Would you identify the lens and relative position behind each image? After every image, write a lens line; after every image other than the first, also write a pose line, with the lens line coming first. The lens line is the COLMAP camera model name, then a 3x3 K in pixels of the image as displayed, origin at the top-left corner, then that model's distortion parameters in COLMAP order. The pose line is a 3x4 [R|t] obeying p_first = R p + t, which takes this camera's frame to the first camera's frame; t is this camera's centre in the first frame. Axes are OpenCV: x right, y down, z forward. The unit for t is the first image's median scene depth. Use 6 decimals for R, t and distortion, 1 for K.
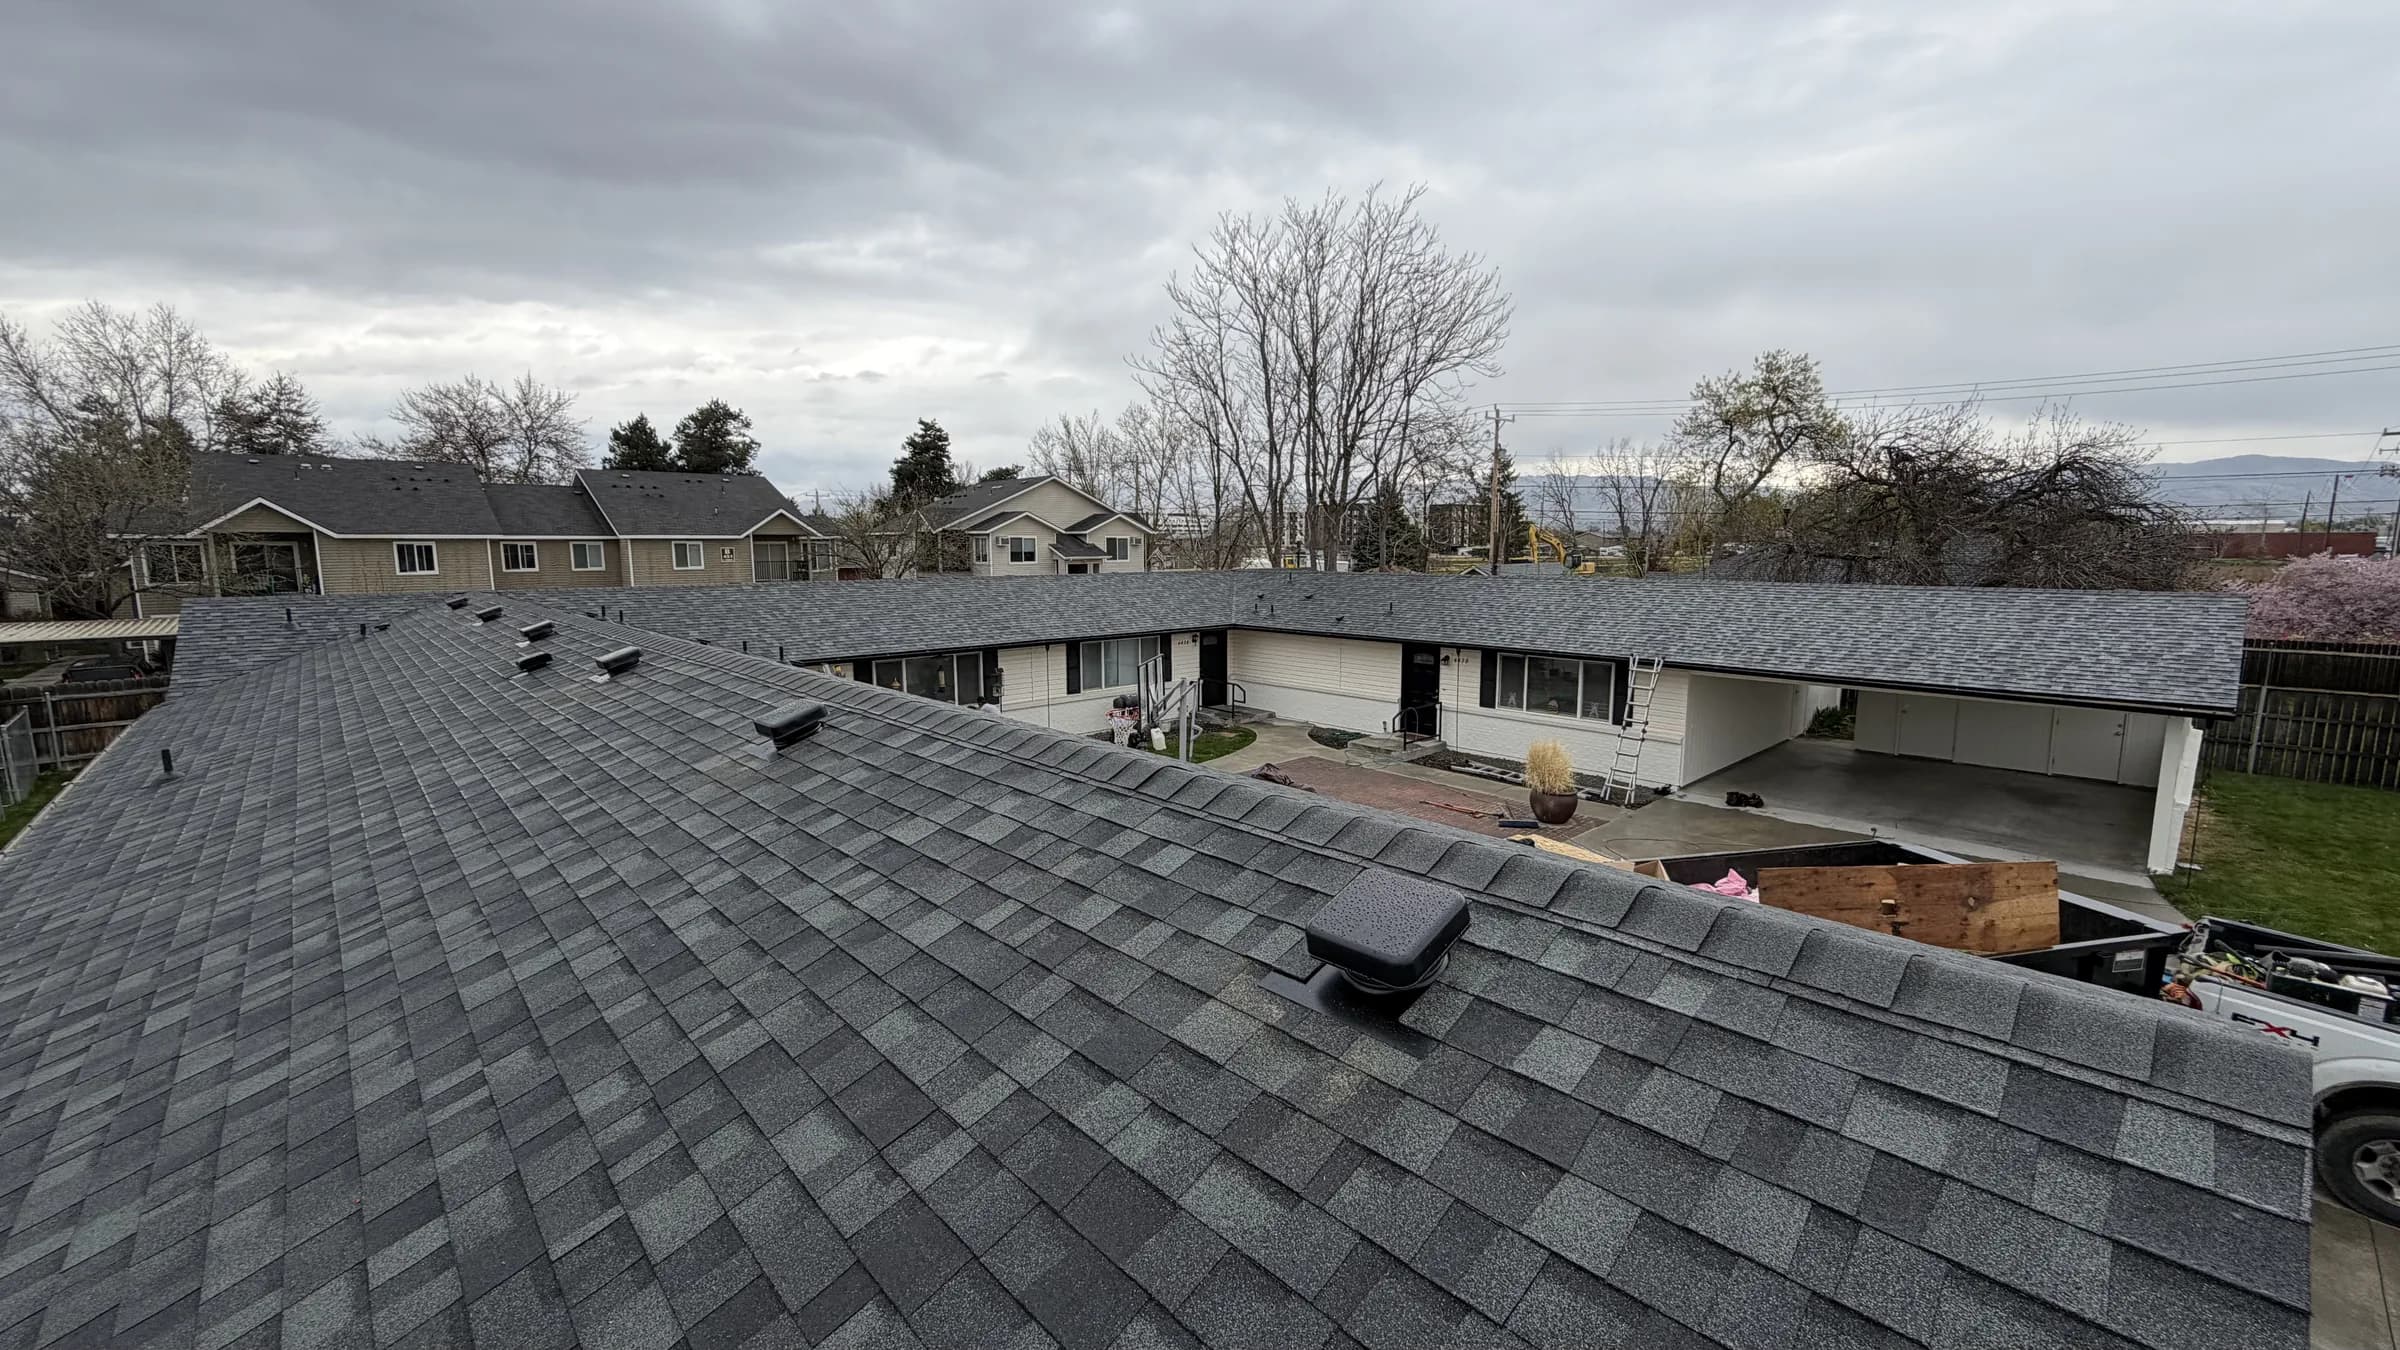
lens RADIAL K [[958.1, 0, 1203.3], [0, 958.1, 681.7], [0, 0, 1]] dist [0.000737, -0.000443]
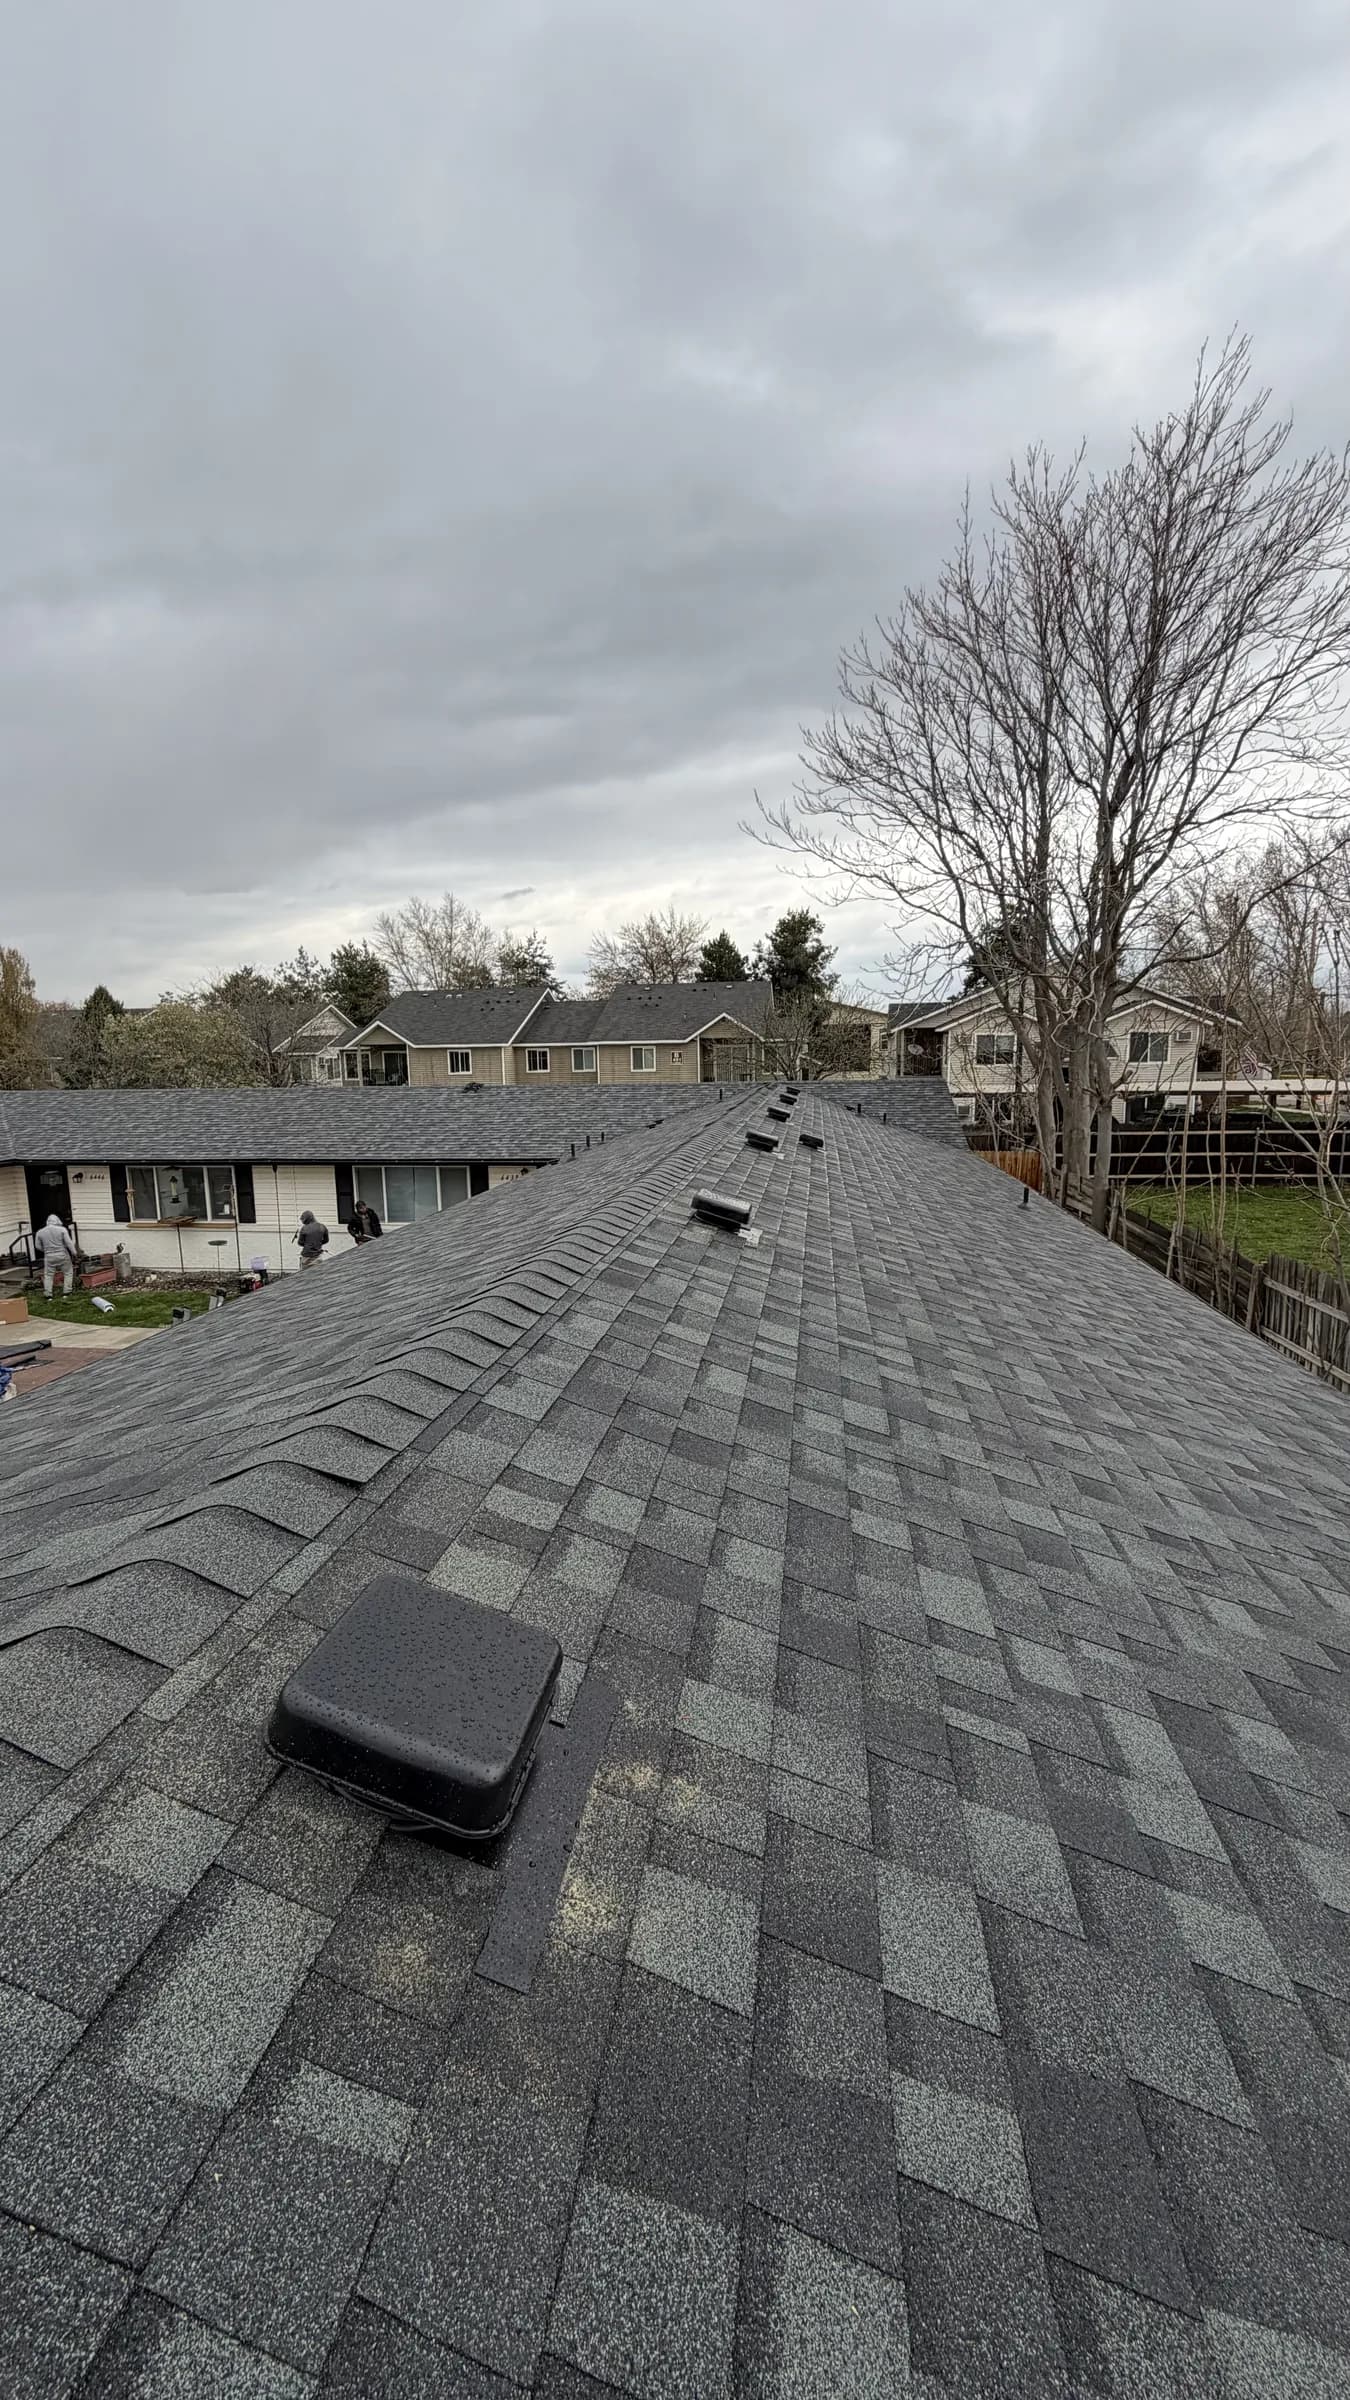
lens RADIAL K [[958.1, 0, 679.2], [0, 958.1, 1204.3], [0, 0, 1]] dist [0.000737, -0.000443]
pose [[0.627969, 0.116385, -0.769487, 0.468249], [-0.097678, 0.992722, 0.070436, -0.062320], [0.772085, 0.030930, 0.634767, 0.442323]]
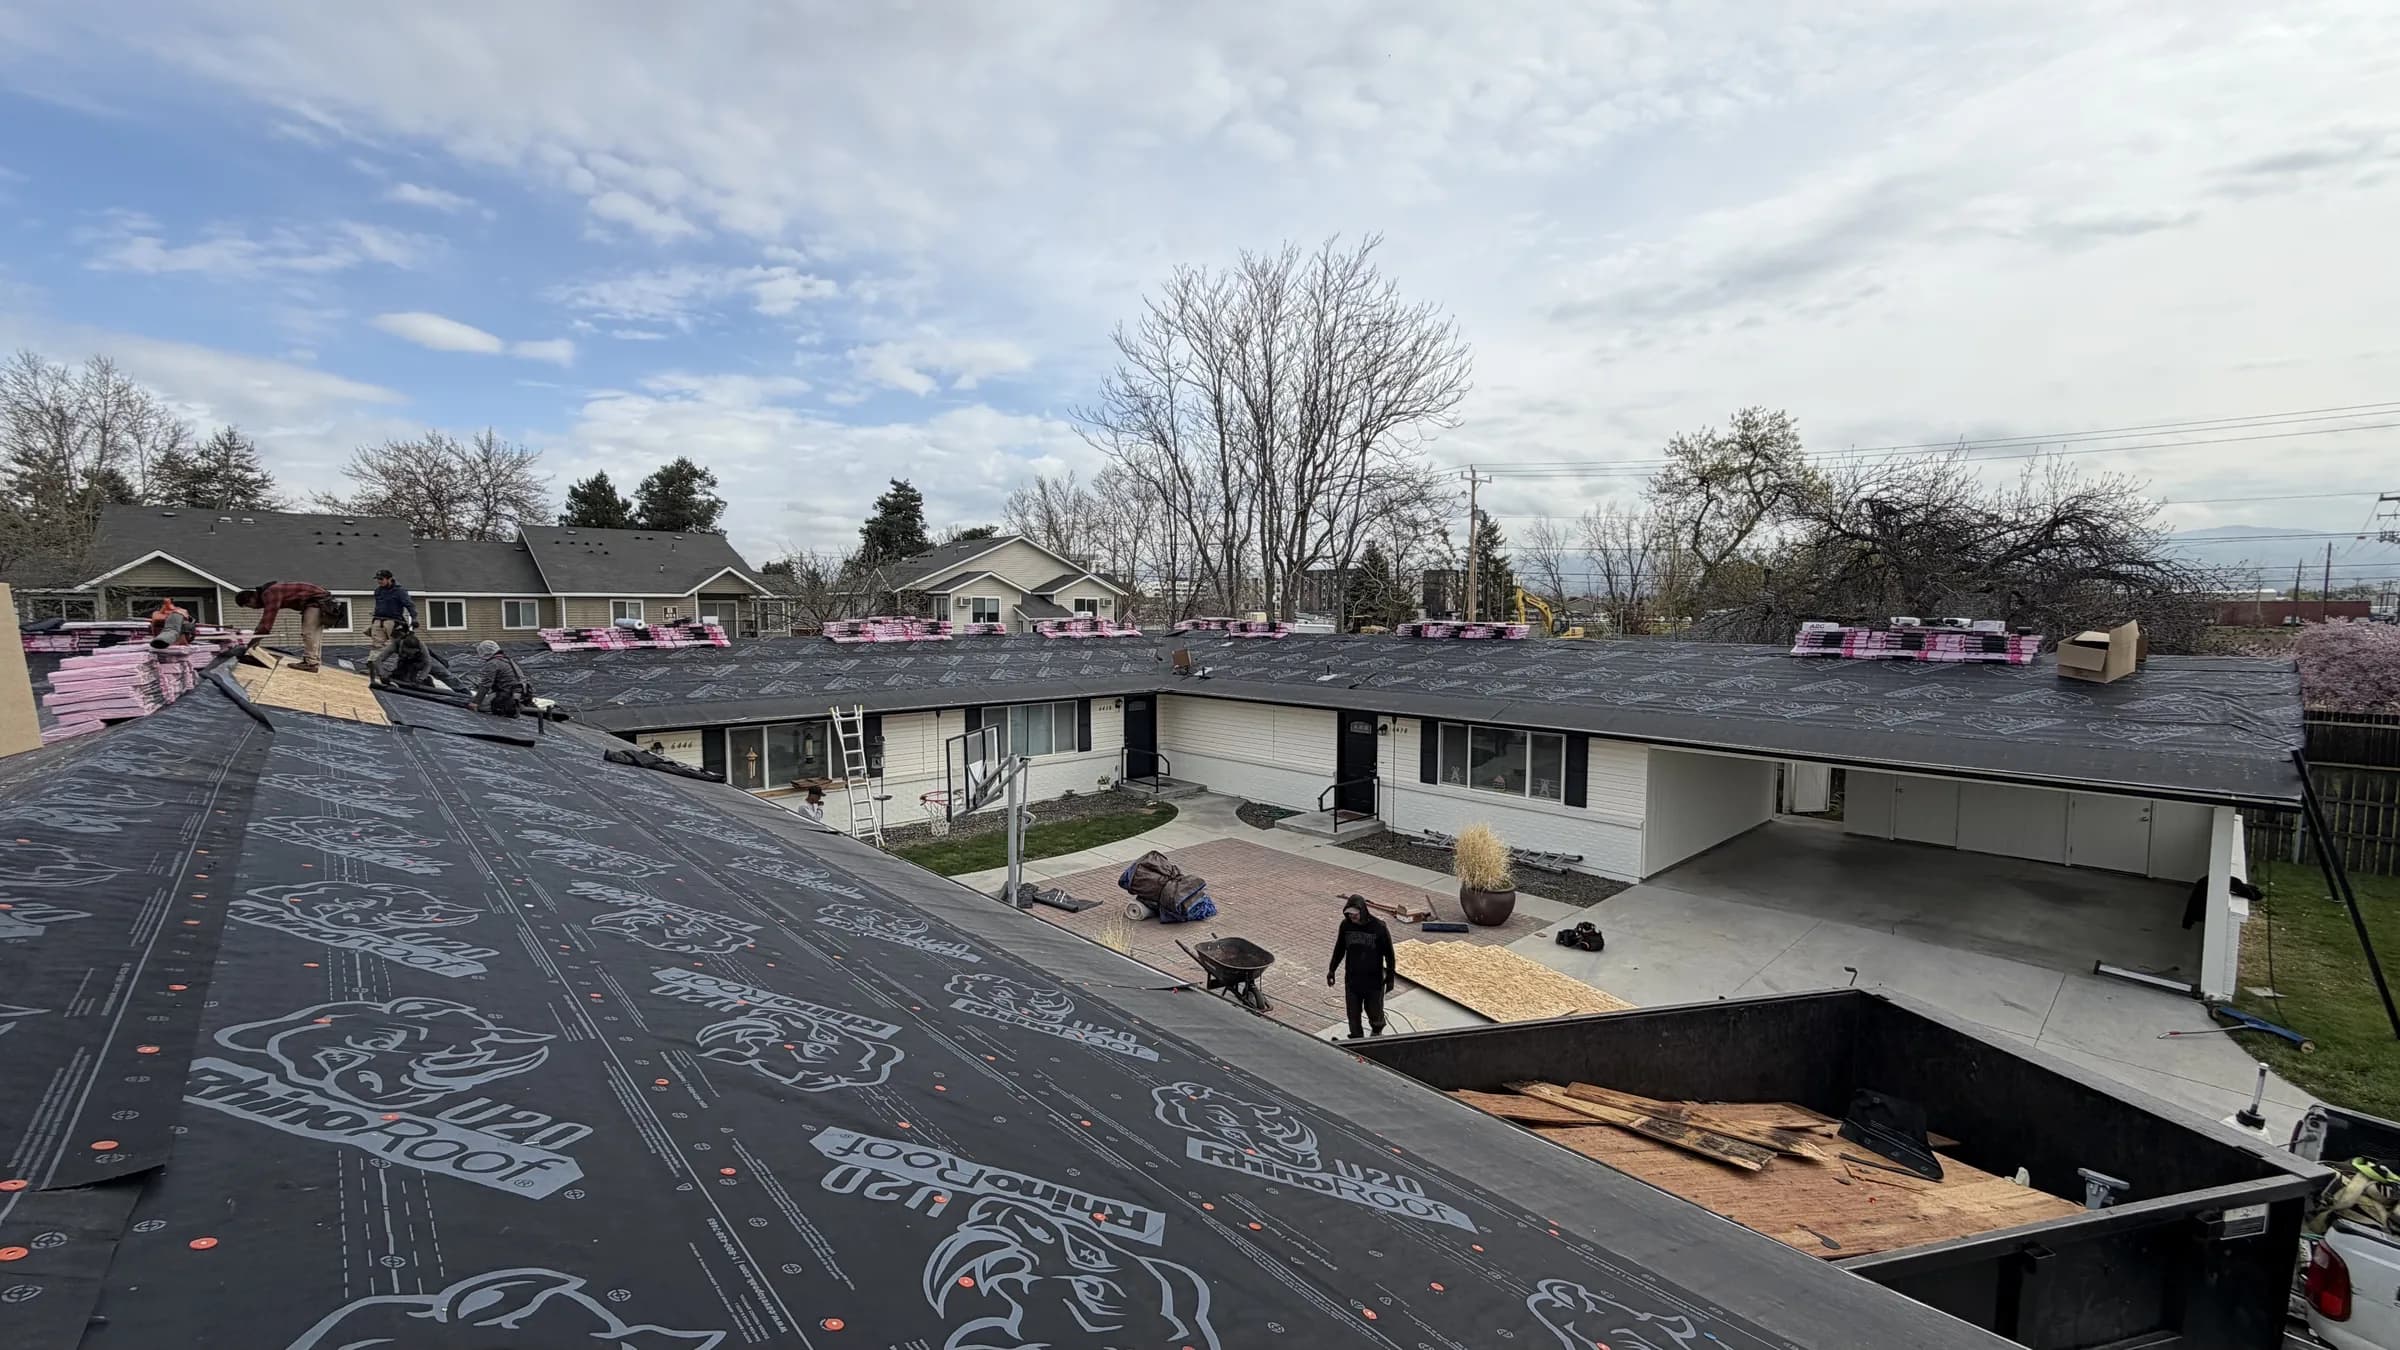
lens RADIAL K [[958.1, 0, 1201.6], [0, 958.1, 679.5], [0, 0, 1]] dist [0.000737, -0.000443]
pose [[0.999990, 0.004469, -0.000311, 0.049443], [-0.004480, 0.997634, -0.068609, -0.004078], [0.000004, 0.068610, 0.997644, 0.062171]]
